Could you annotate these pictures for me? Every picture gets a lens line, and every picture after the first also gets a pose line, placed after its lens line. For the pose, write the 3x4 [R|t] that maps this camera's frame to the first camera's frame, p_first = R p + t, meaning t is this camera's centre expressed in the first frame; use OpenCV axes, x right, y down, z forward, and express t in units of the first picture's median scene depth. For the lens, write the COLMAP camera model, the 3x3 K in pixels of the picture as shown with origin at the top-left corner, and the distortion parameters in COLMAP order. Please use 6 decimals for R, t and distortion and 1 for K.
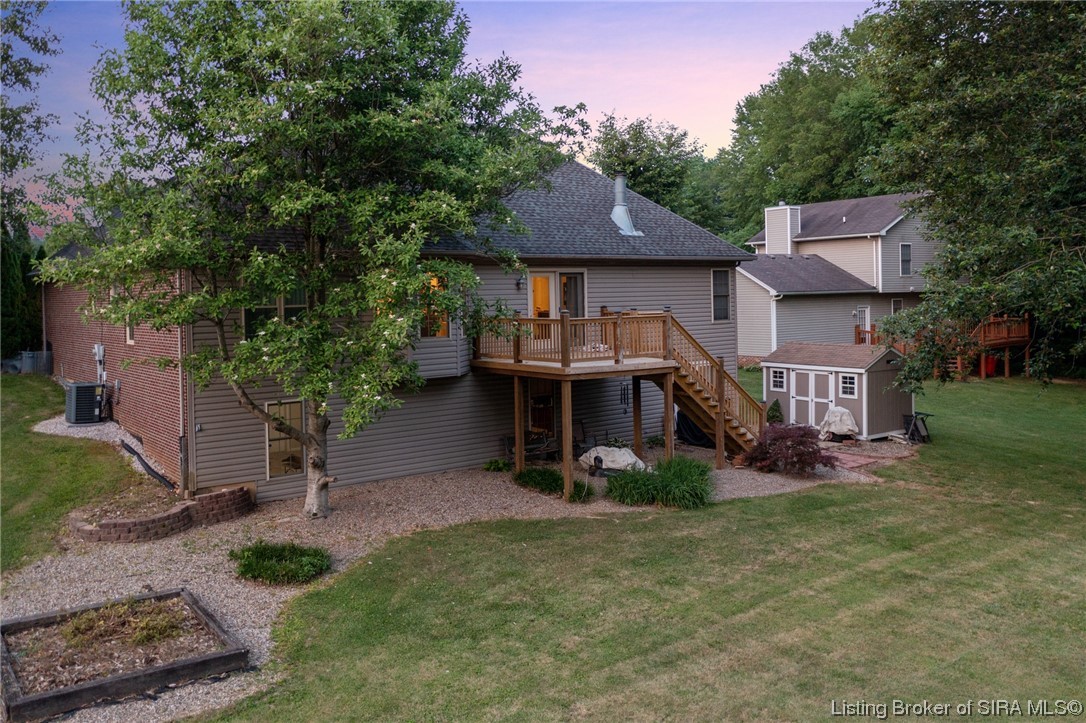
lens RADIAL K [[896.2, 0, 580.6], [0, 896.2, 346.0], [0, 0, 1]] dist [-0.004632, 0.001078]
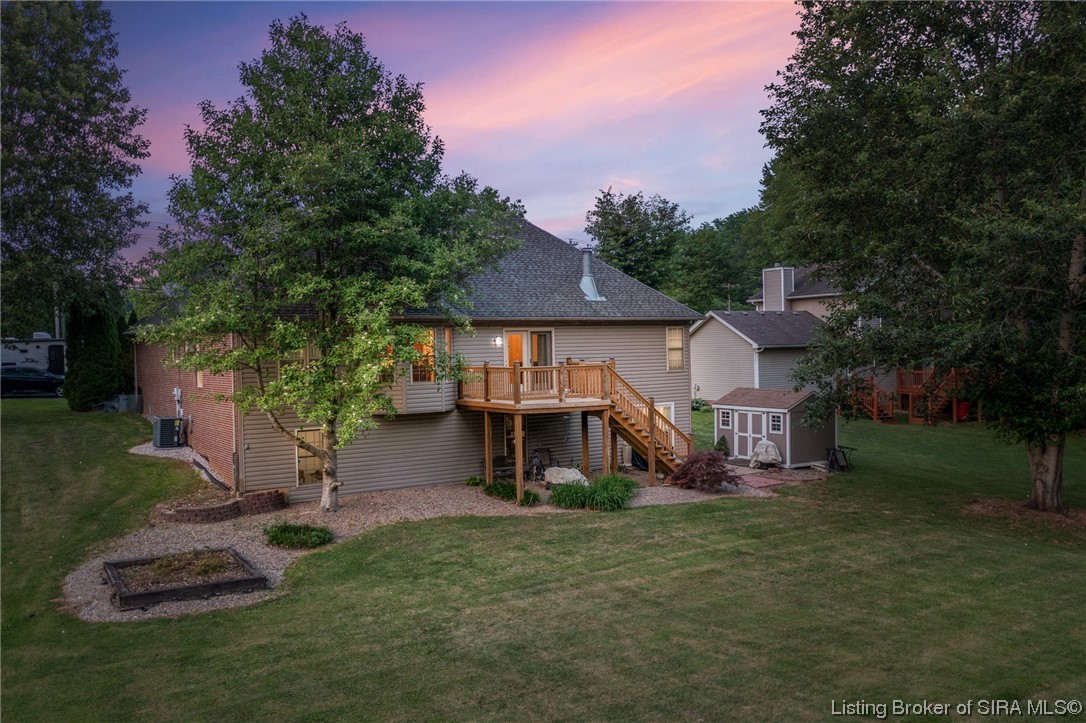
lens RADIAL K [[896.2, 0, 586.3], [0, 896.2, 404.8], [0, 0, 1]] dist [-0.004632, 0.001078]
pose [[0.997580, 0.002069, -0.069496, 0.165457], [-0.001557, 0.999971, 0.007423, 0.013848], [0.069509, -0.007297, 0.997555, -0.292603]]
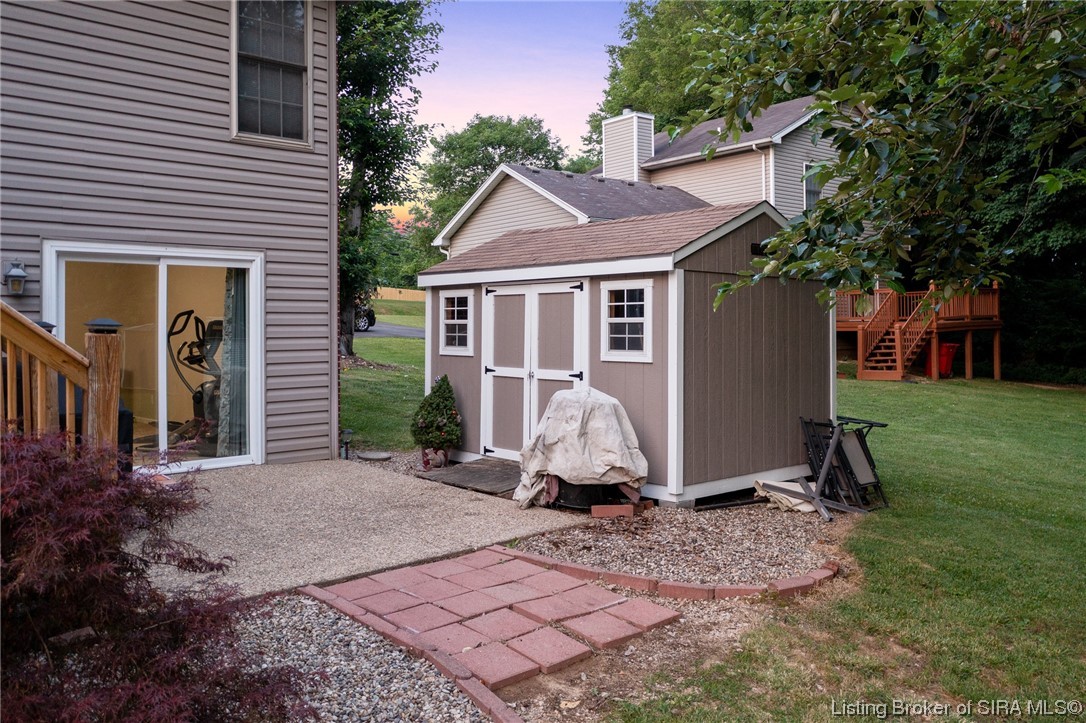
lens RADIAL K [[896.2, 0, 571.8], [0, 896.2, 322.5], [0, 0, 1]] dist [-0.004632, 0.001078]
pose [[0.996622, 0.013066, 0.081073, 0.332899], [-0.008227, 0.998181, -0.059729, 0.082132], [-0.081706, 0.058860, 0.994917, 0.908038]]
